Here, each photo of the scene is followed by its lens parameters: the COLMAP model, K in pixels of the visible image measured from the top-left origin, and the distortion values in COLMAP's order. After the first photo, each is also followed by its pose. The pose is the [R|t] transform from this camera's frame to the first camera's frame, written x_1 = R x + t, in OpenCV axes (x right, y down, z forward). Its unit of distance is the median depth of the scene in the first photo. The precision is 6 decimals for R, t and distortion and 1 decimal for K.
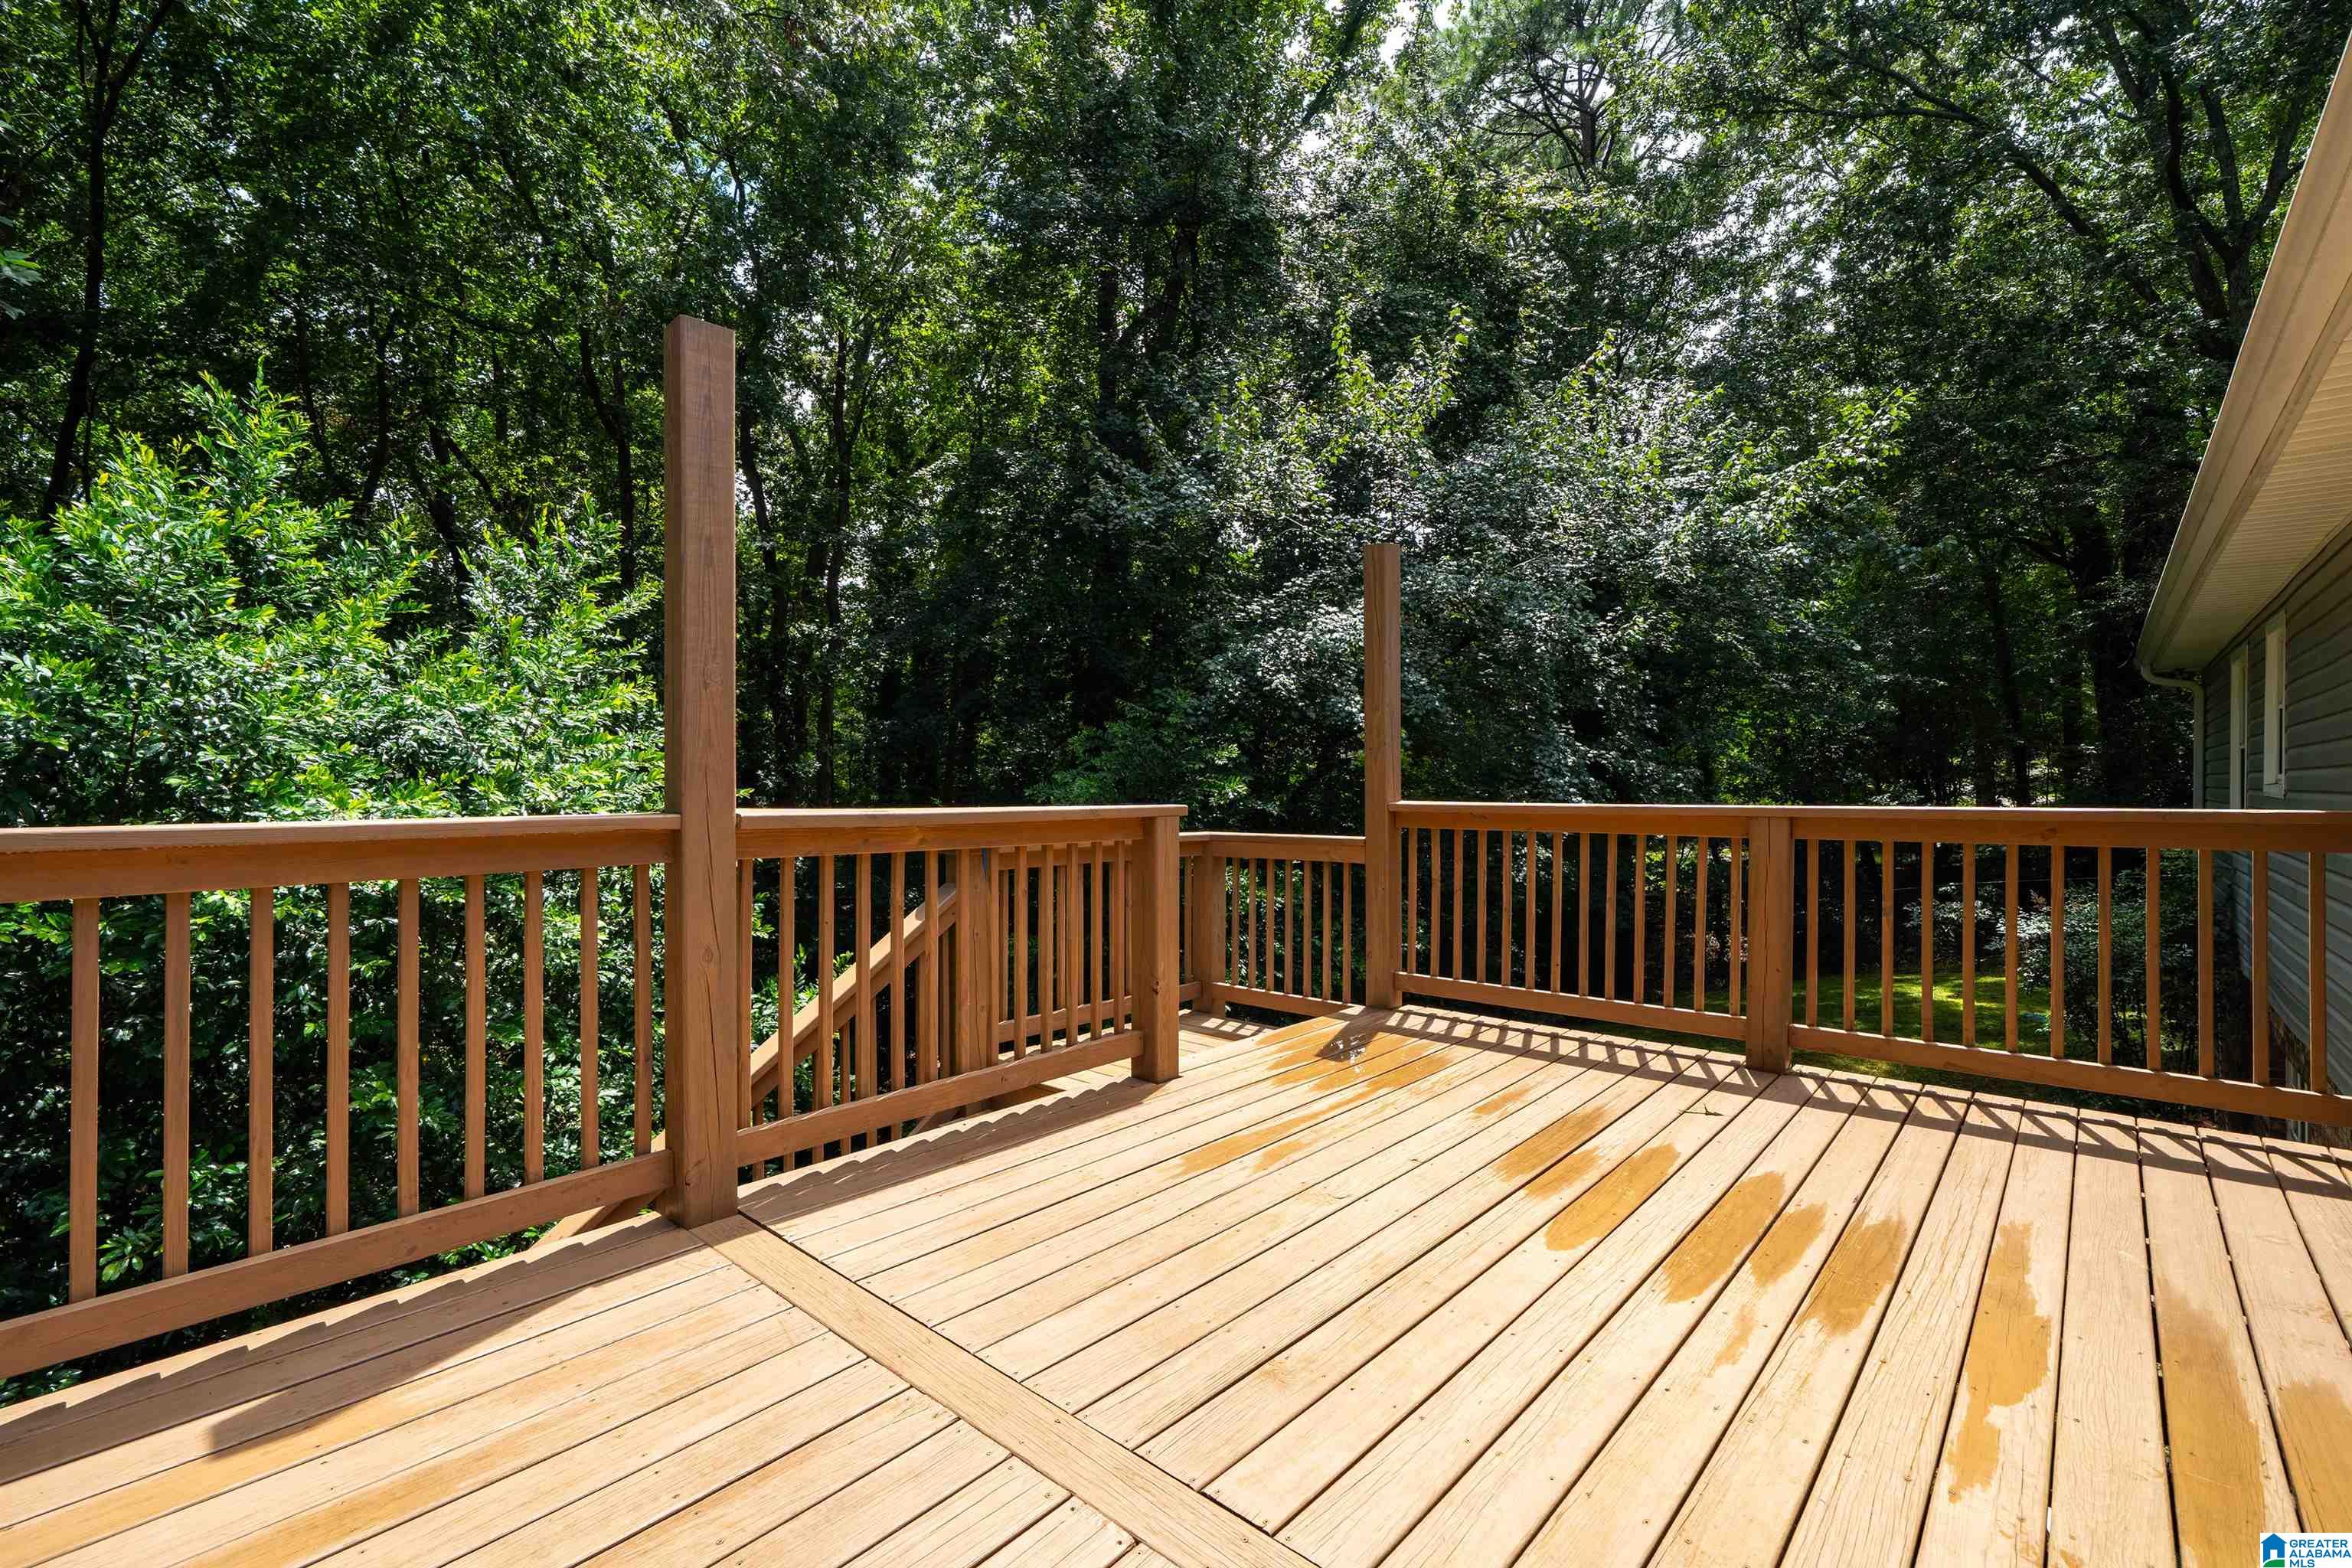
lens RADIAL K [[997.8, 0, 1176.8], [0, 997.8, 783.3], [0, 0, 1]] dist [-0.000644, -0.000071]
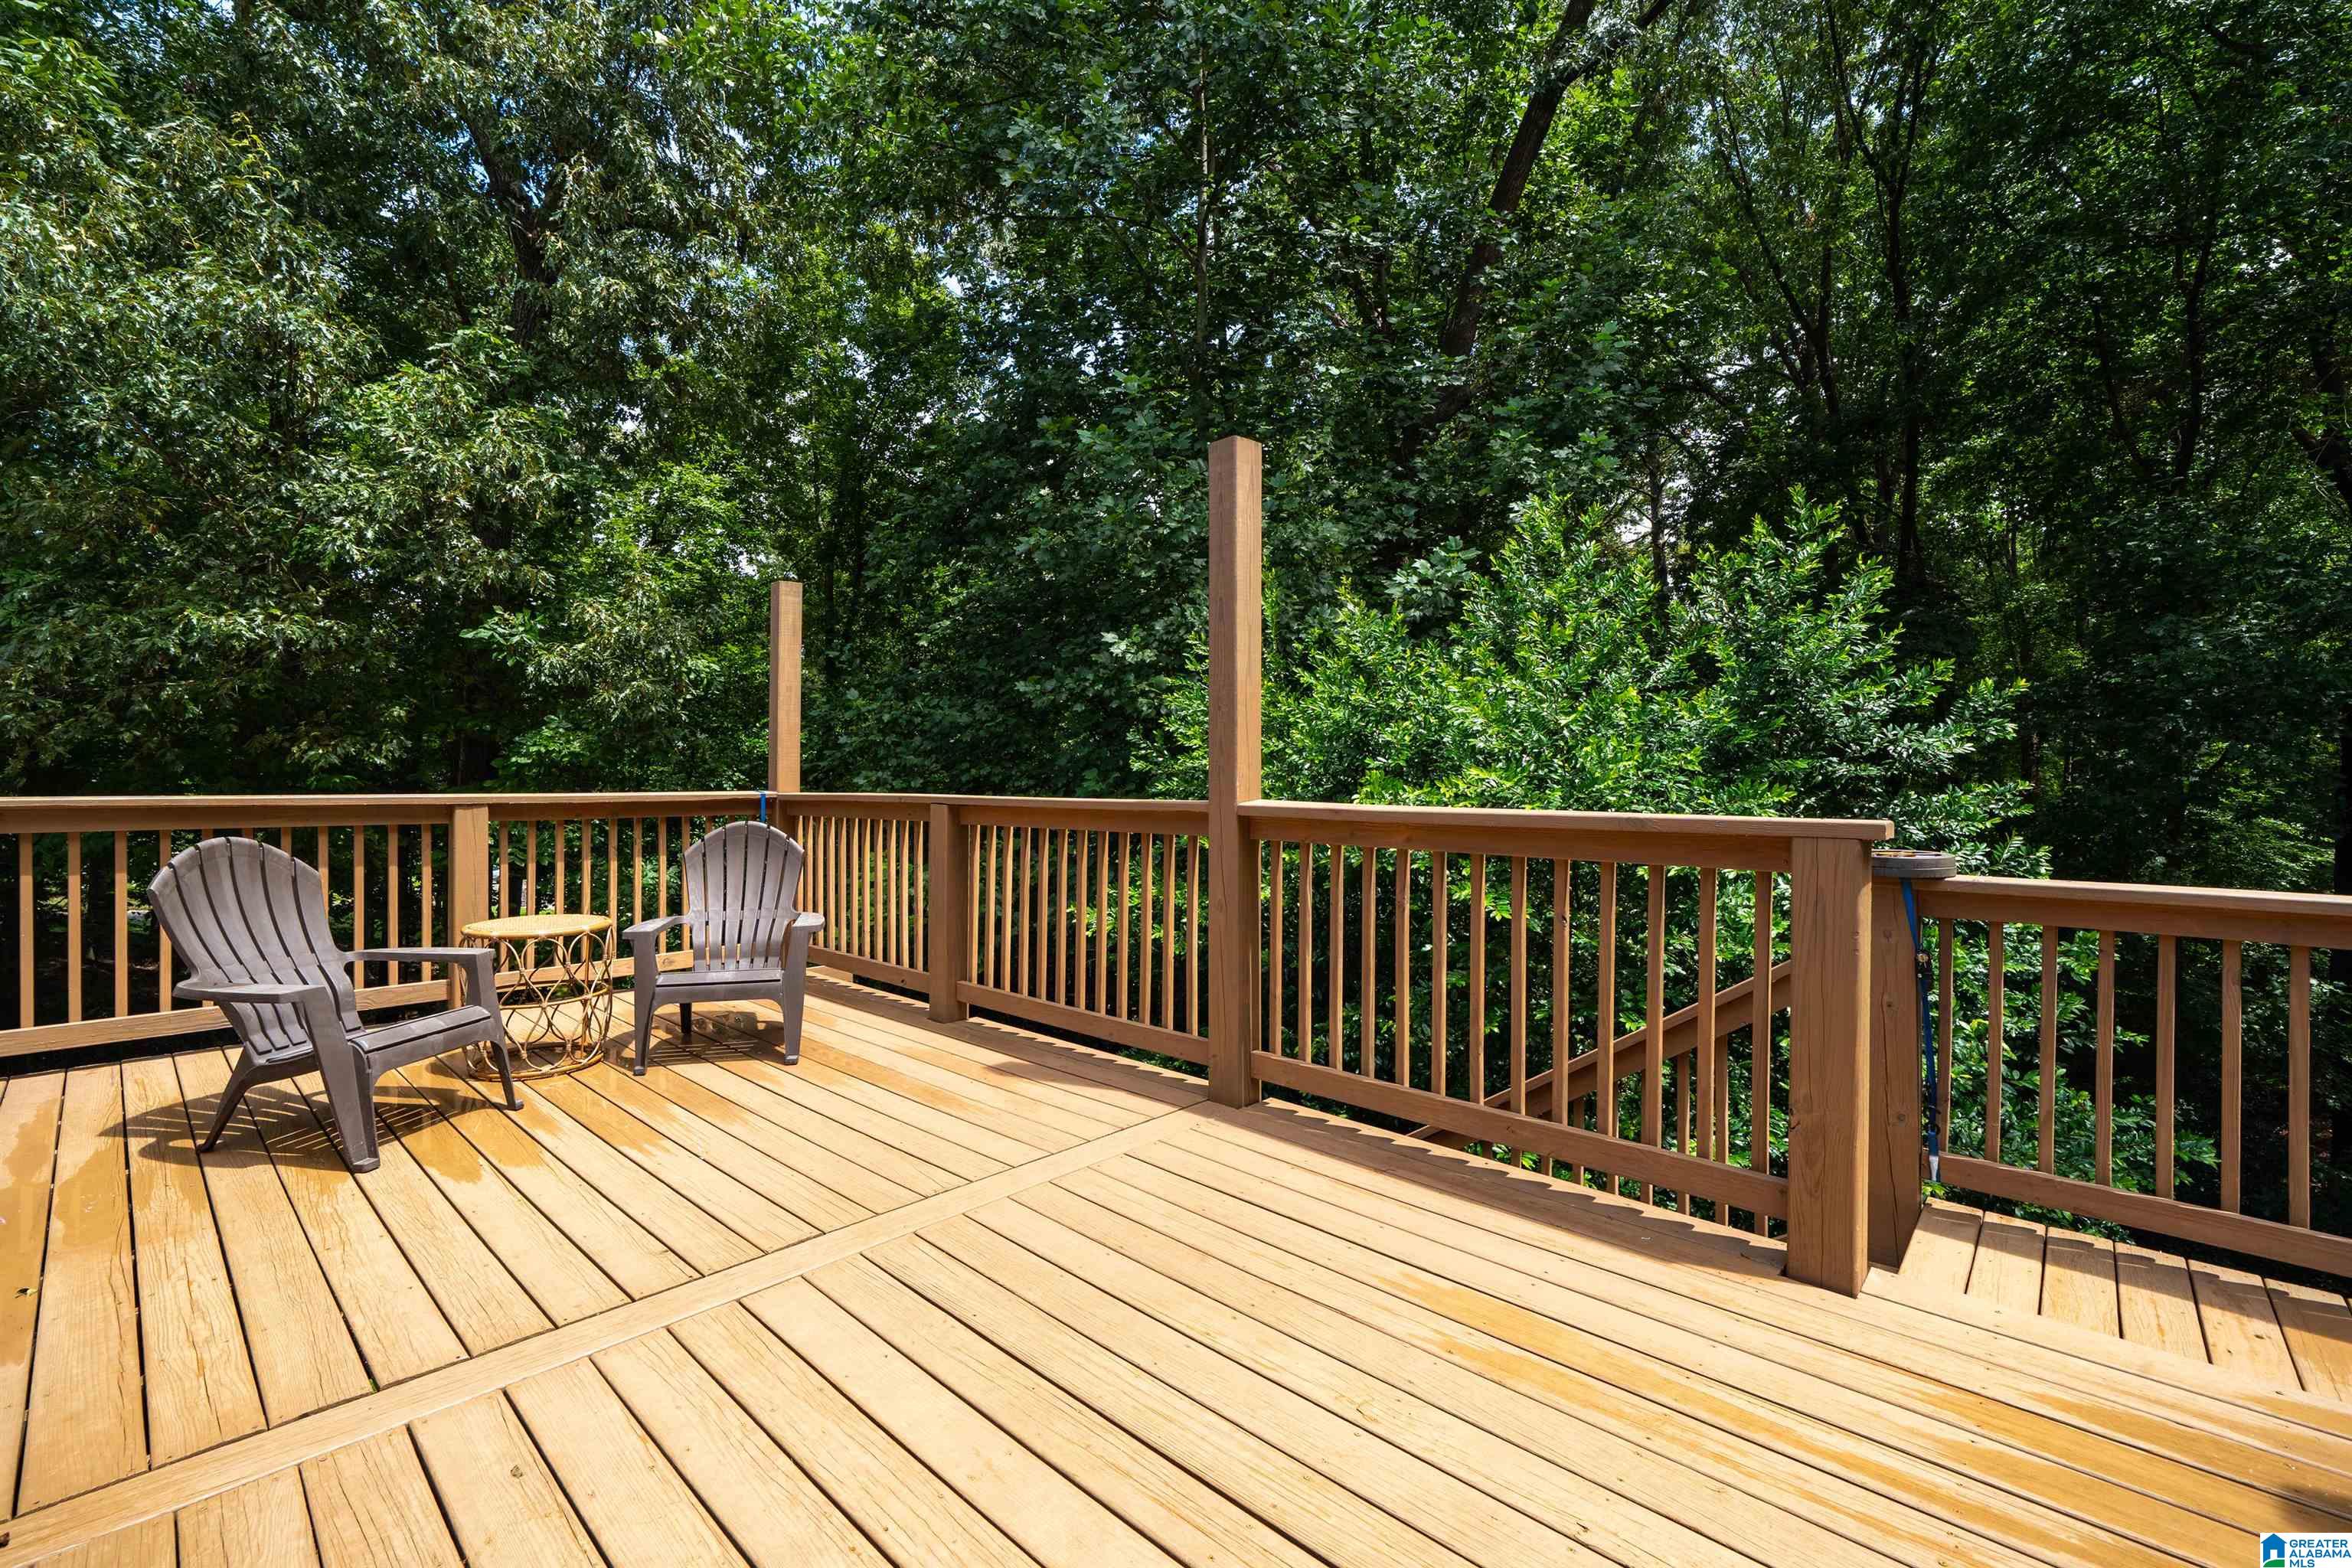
lens RADIAL K [[997.8, 0, 1175.5], [0, 997.8, 784.2], [0, 0, 1]] dist [-0.000644, -0.000071]
pose [[-0.008239, 0.003010, -0.999962, 0.788622], [-0.005888, 0.999978, 0.003058, 0.005155], [0.999949, 0.005913, -0.008221, 0.852701]]
